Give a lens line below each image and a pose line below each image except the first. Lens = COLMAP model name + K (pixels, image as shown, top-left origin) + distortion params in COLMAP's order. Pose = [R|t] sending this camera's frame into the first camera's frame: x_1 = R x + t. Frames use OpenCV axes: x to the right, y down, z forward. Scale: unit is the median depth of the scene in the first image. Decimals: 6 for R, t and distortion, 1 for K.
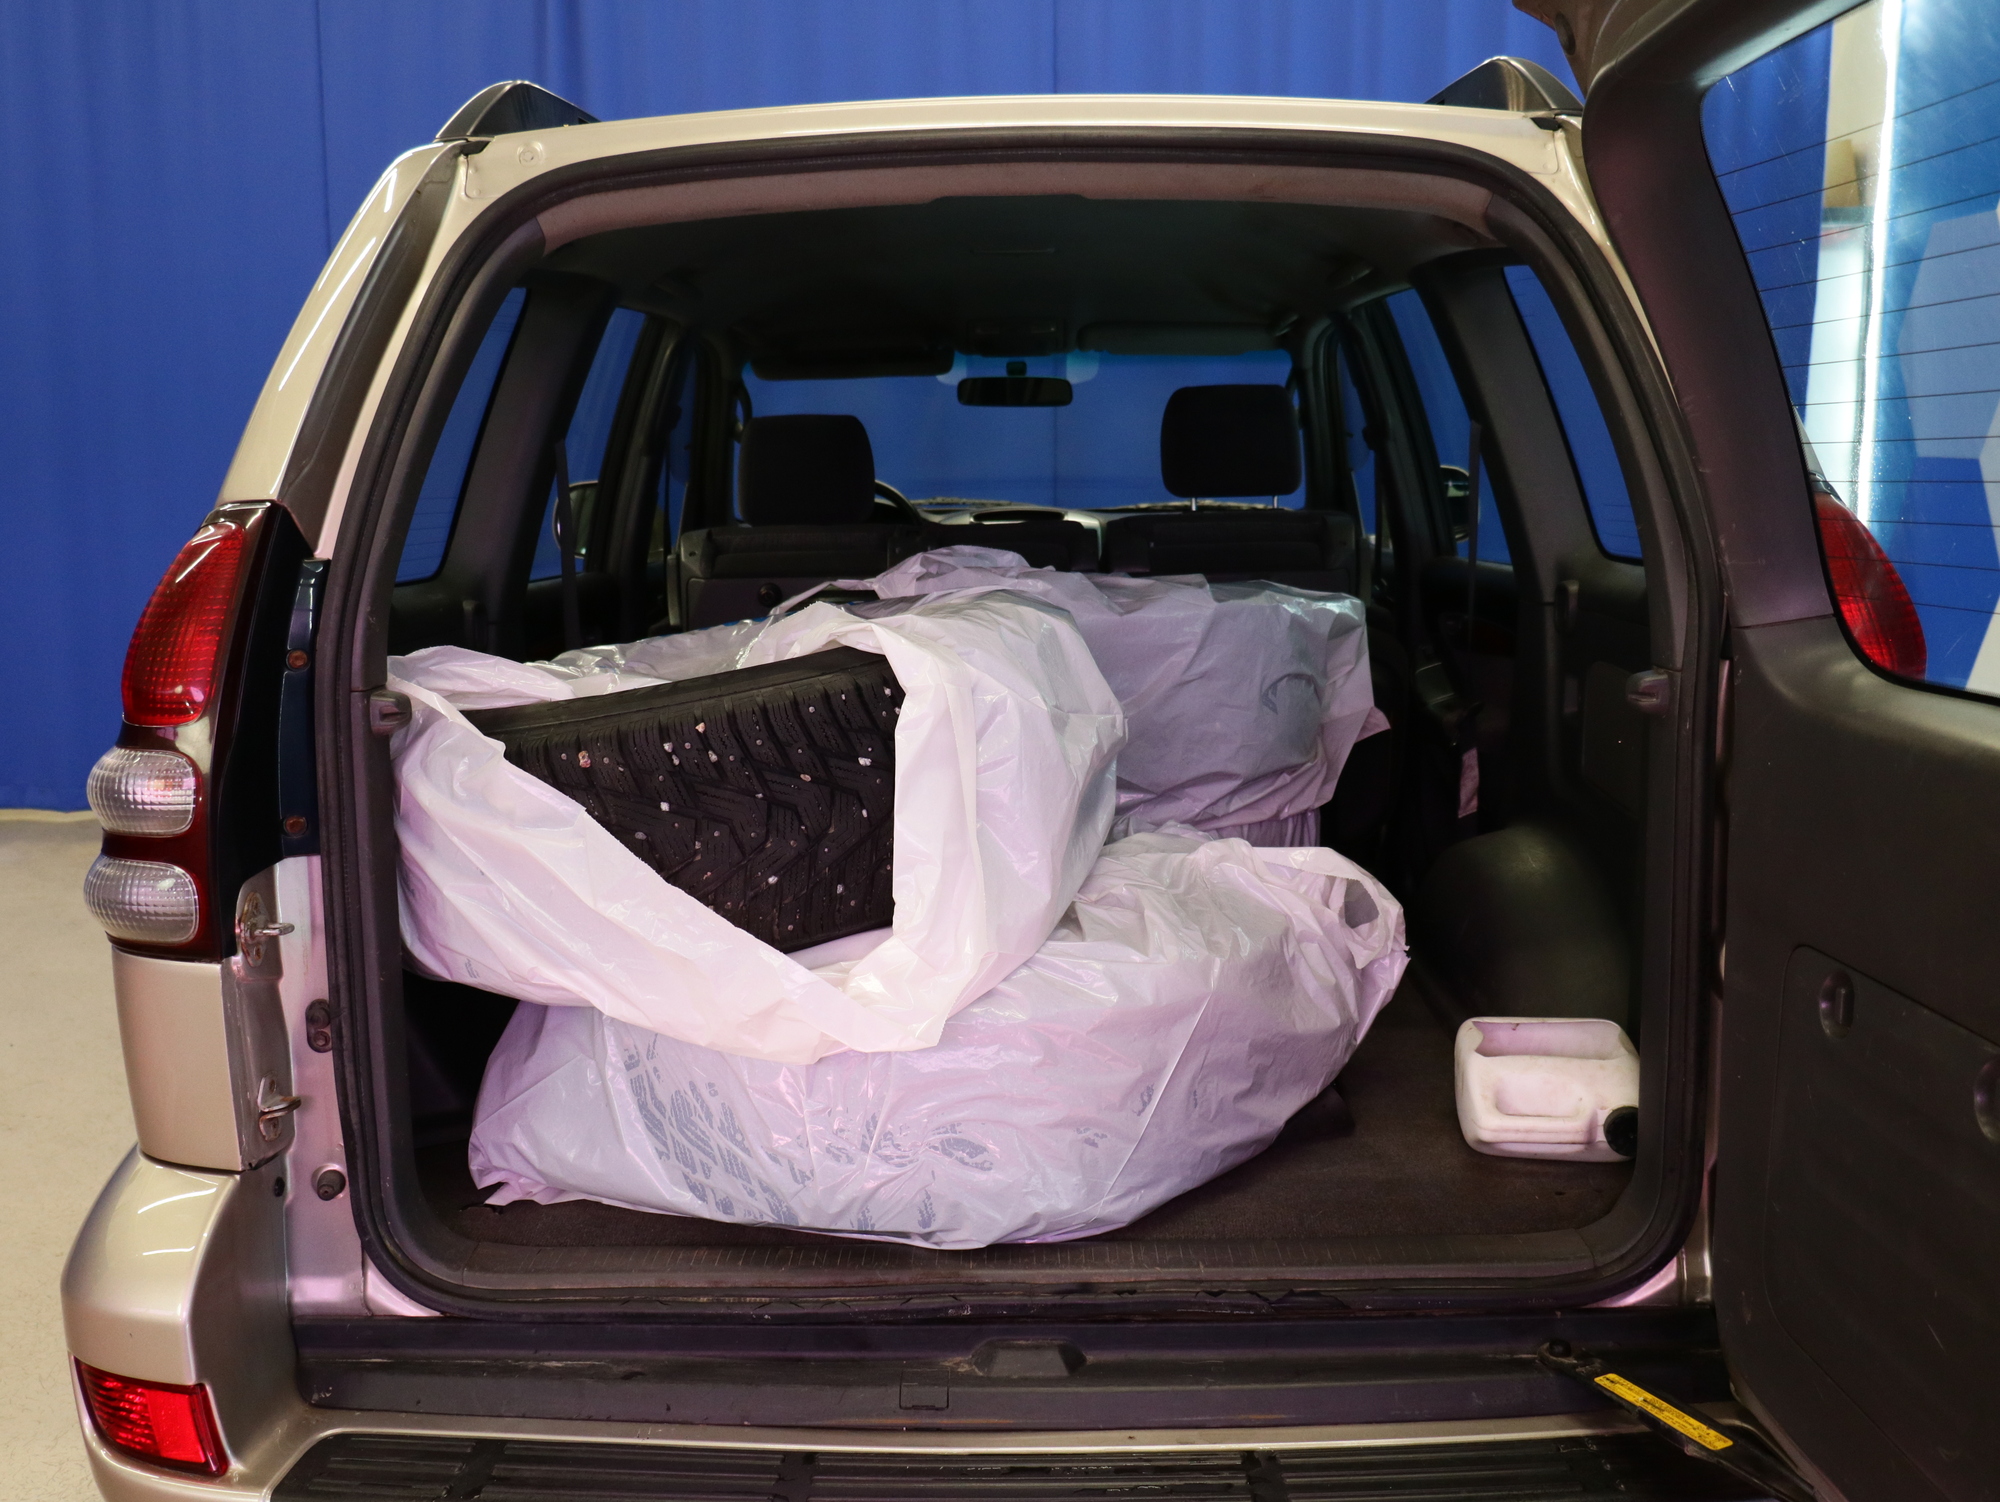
lens RADIAL K [[1958.3, 0, 1003.8], [0, 1958.3, 754.2], [0, 0, 1]] dist [-0.022687, 0.000000]
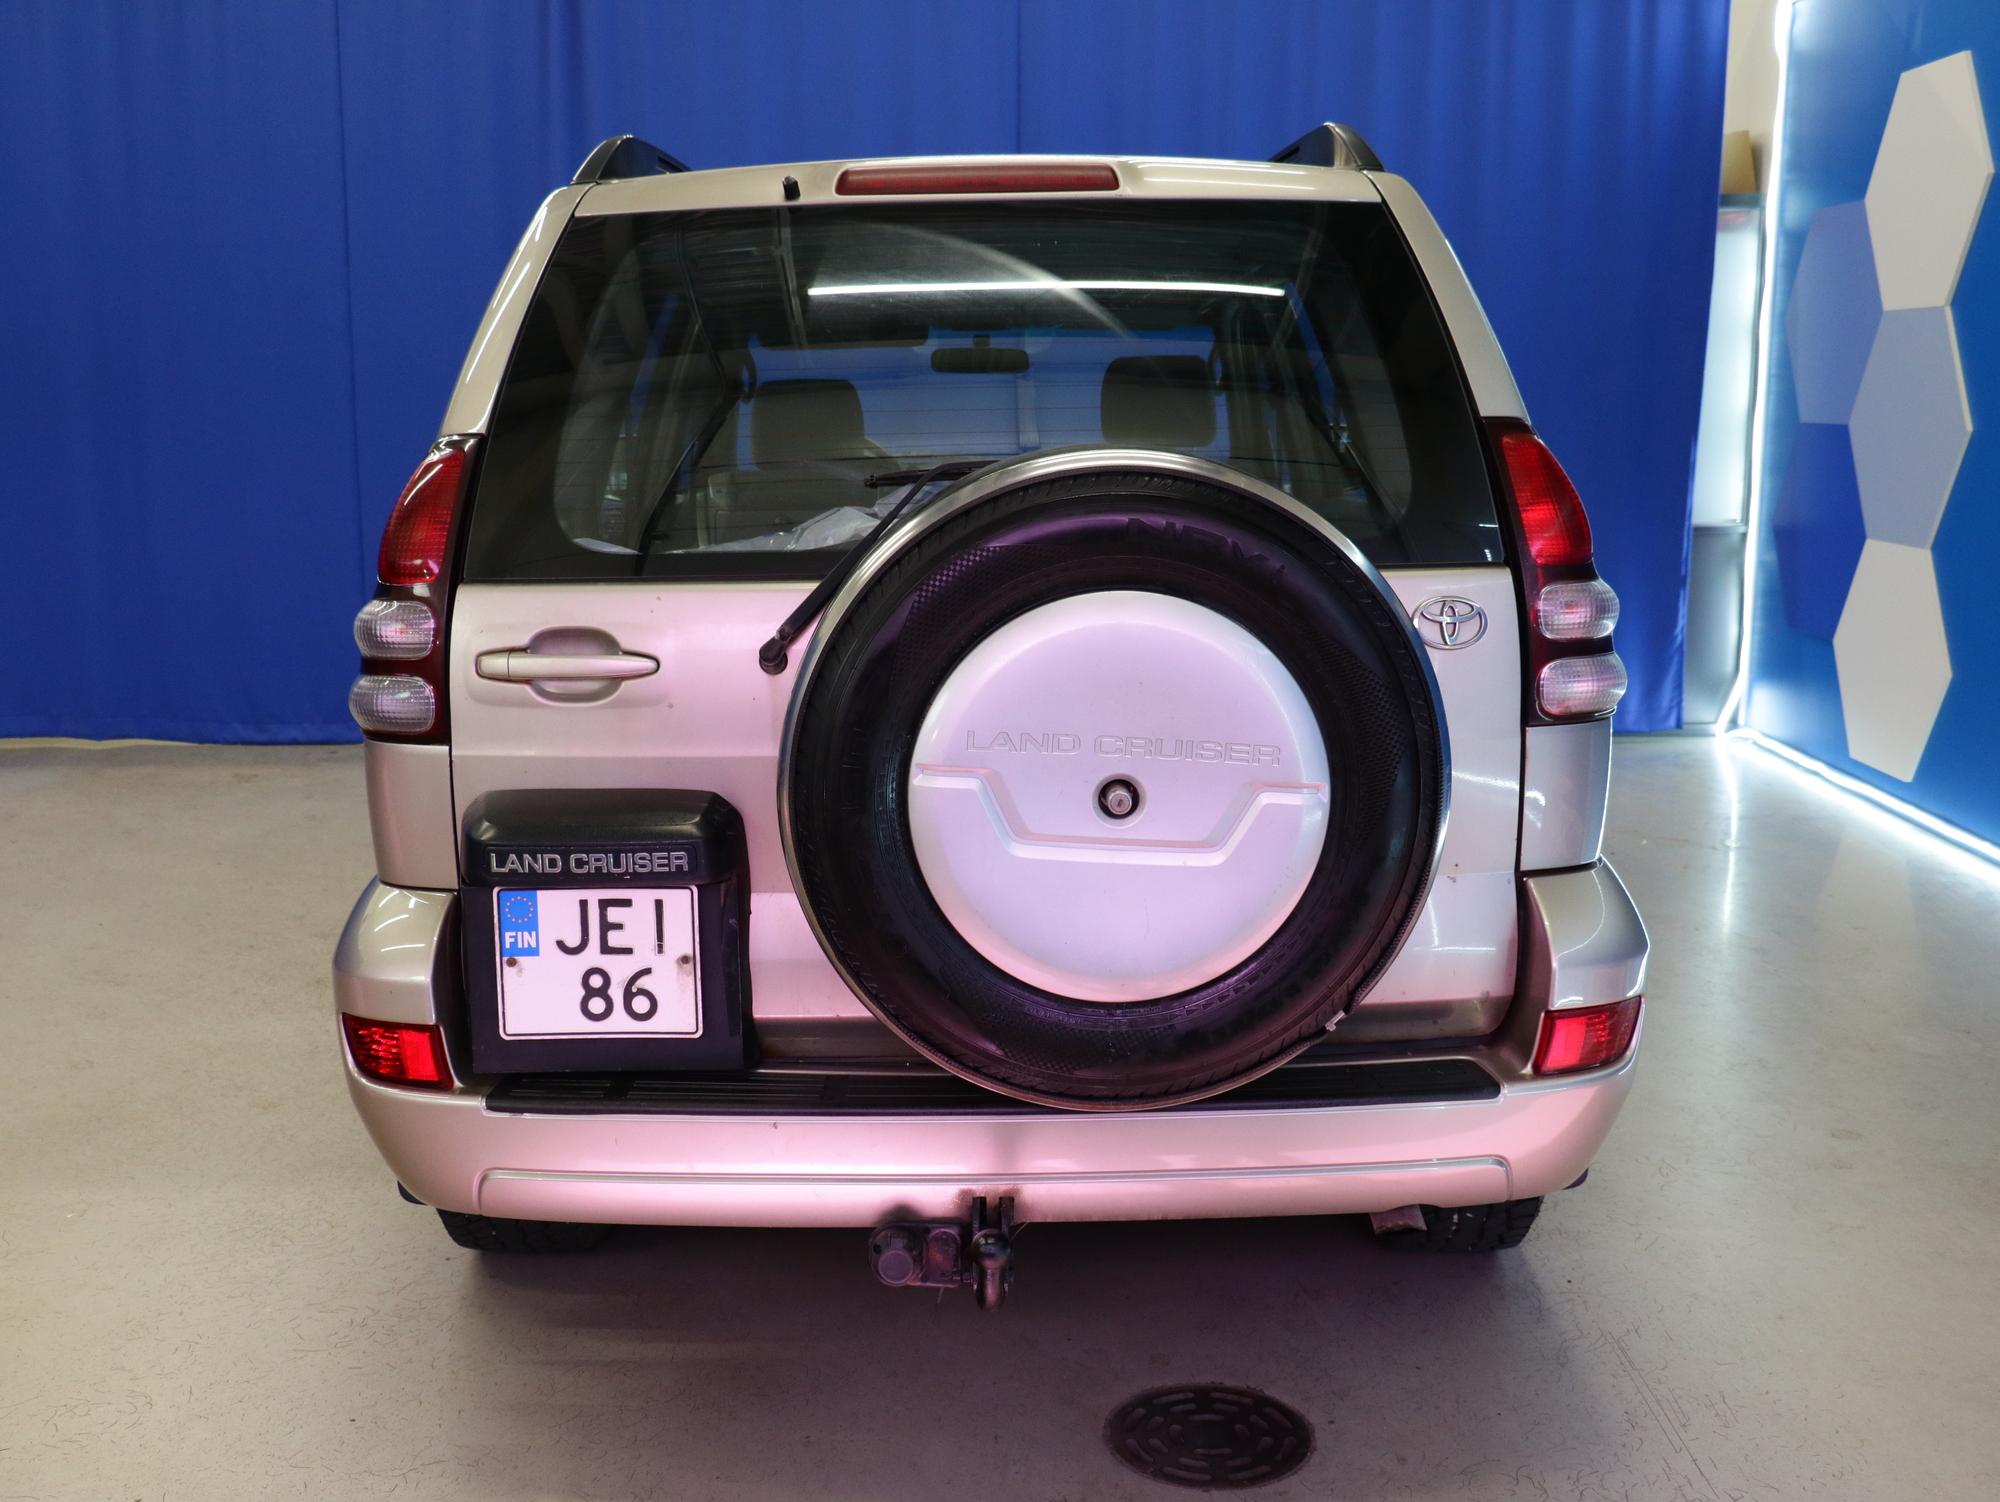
lens RADIAL K [[1958.3, 0, 1006.3], [0, 1958.3, 751.0], [0, 0, 1]] dist [-0.022687, 0.000000]
pose [[0.999815, -0.001106, 0.019228, -0.004292], [0.000847, 0.999909, 0.013446, 0.086598], [-0.019242, -0.013427, 0.999725, -0.467794]]
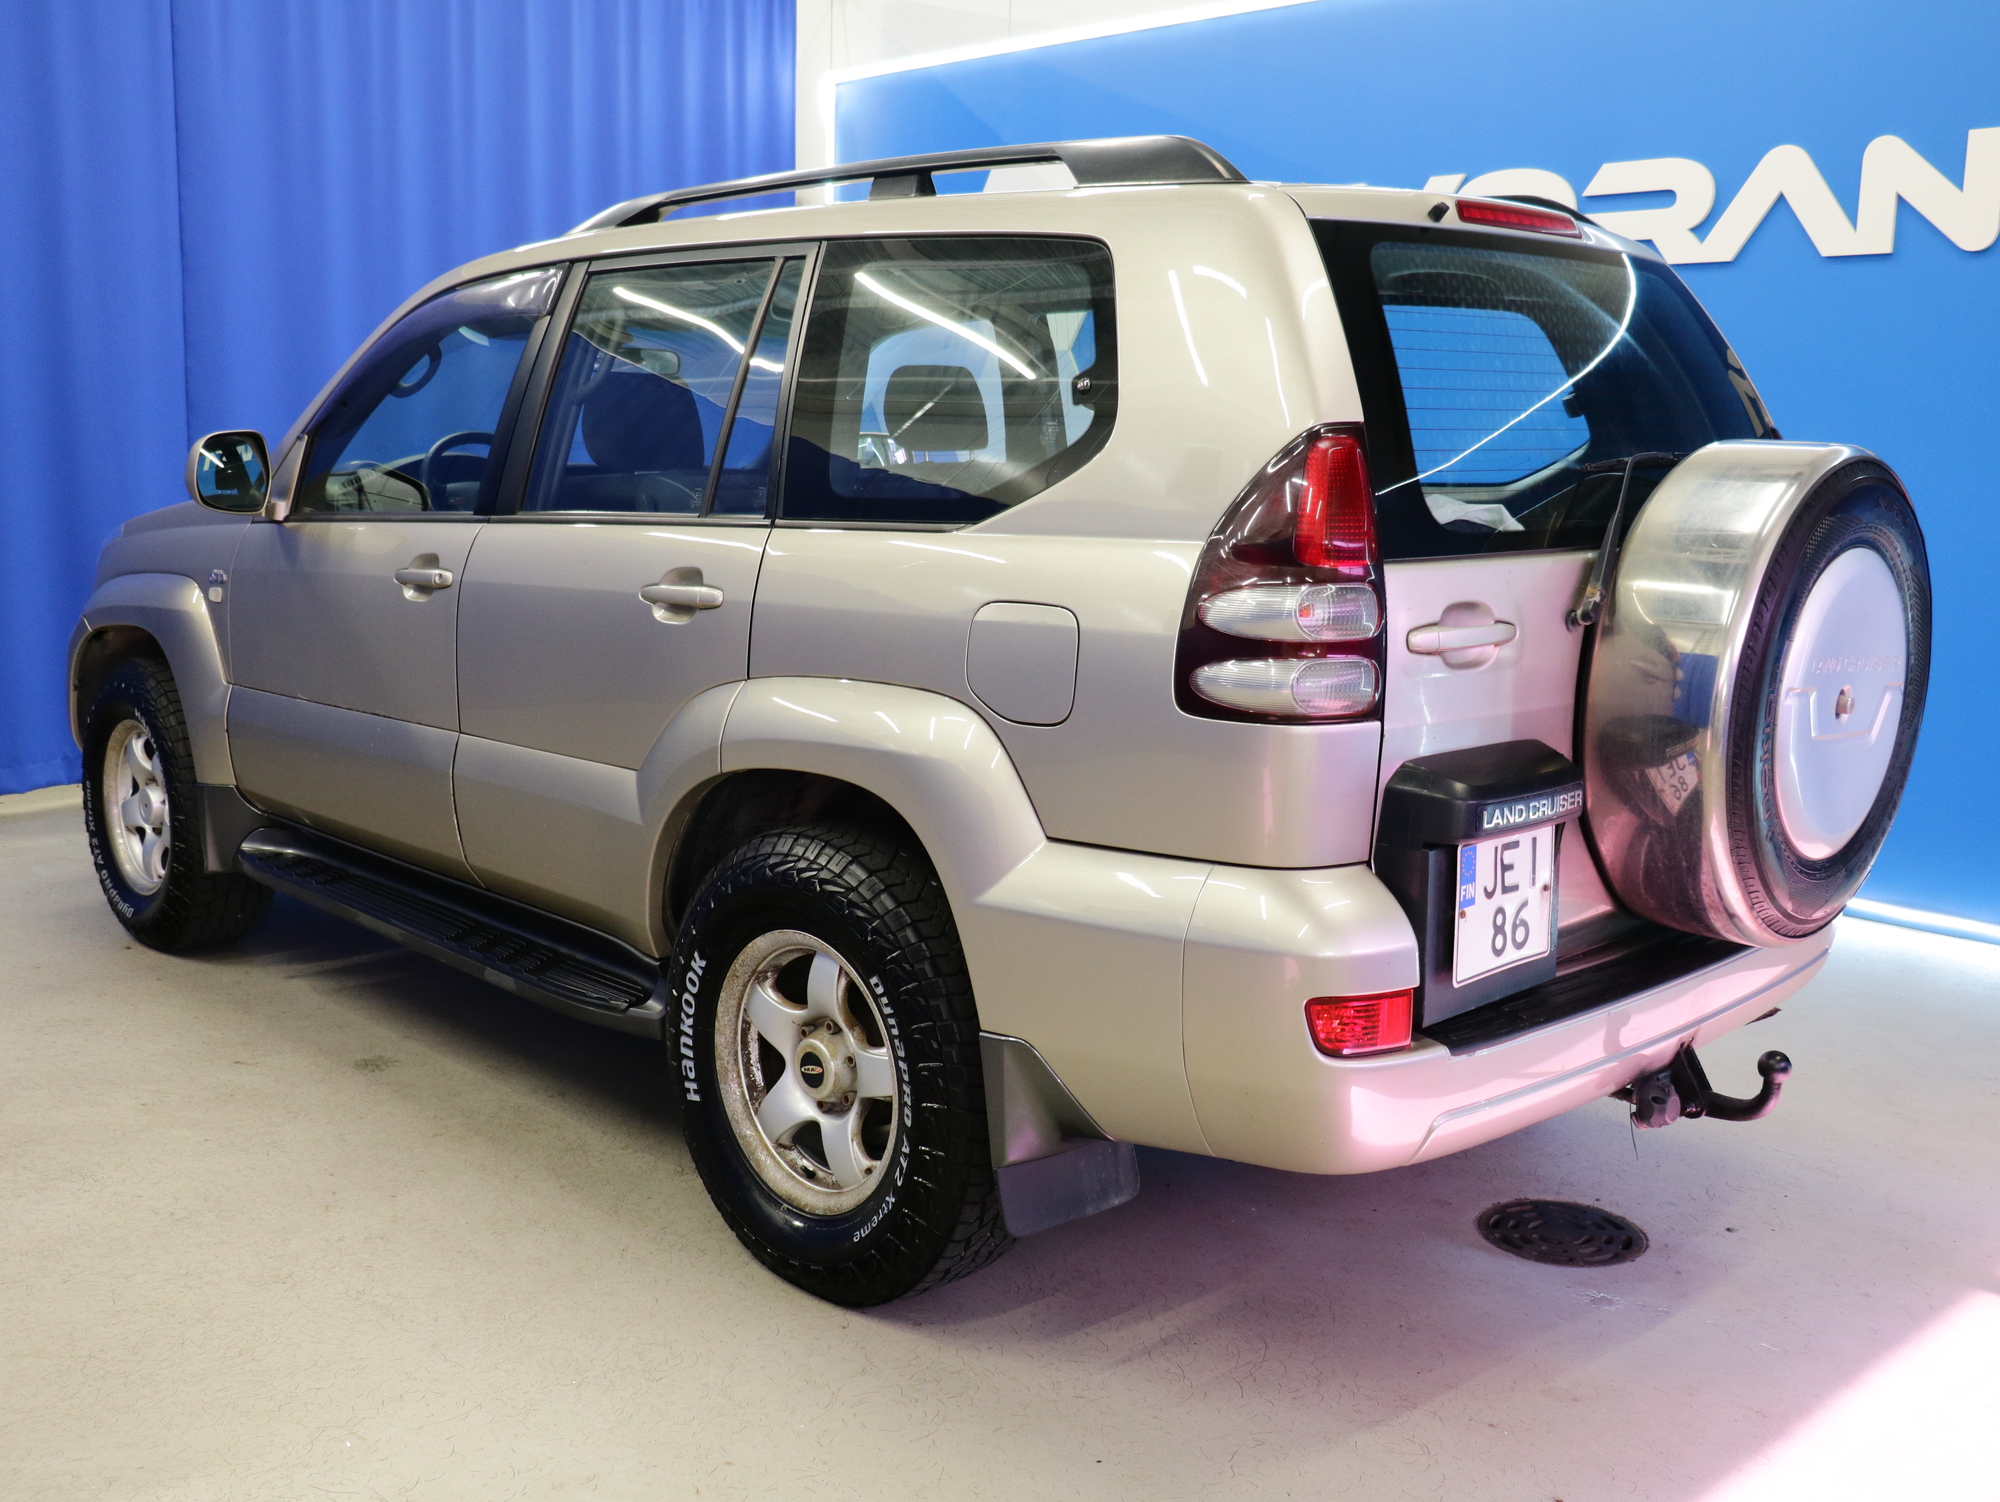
lens RADIAL K [[1958.3, 0, 997.4], [0, 1958.3, 749.6], [0, 0, 1]] dist [-0.022687, 0.000000]
pose [[0.700213, -0.097253, 0.707279, -1.571938], [0.090476, 0.994779, 0.047213, 0.028957], [-0.708178, 0.030933, 0.705356, 0.098071]]
